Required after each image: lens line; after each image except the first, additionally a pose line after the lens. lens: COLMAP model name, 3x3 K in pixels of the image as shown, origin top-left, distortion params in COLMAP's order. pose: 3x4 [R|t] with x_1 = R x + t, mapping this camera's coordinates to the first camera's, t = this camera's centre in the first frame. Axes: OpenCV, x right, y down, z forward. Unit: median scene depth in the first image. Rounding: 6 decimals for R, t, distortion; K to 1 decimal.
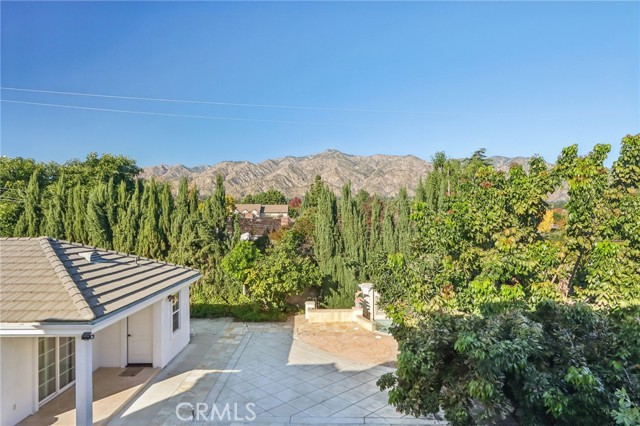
lens RADIAL K [[379.7, 0, 318.0], [0, 379.7, 215.1], [0, 0, 1]] dist [-0.008036, 0.001345]
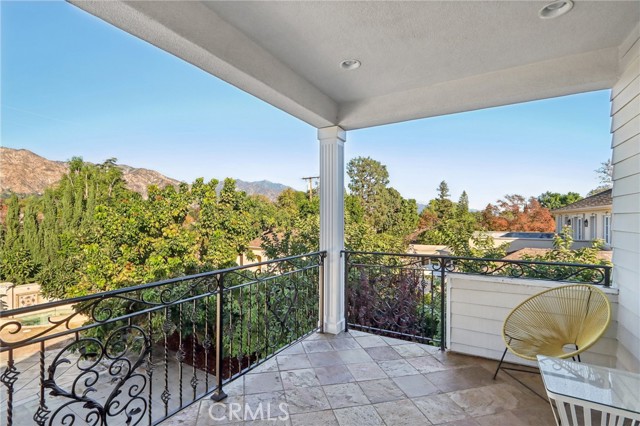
lens RADIAL K [[295.6, 0, 317.5], [0, 295.6, 216.5], [0, 0, 1]] dist [-0.017905, 0.000829]
pose [[0.516315, 0.010741, 0.856331, -0.096079], [-0.015475, 0.999875, -0.003211, -0.002192], [-0.856259, -0.011594, 0.516417, -0.079150]]
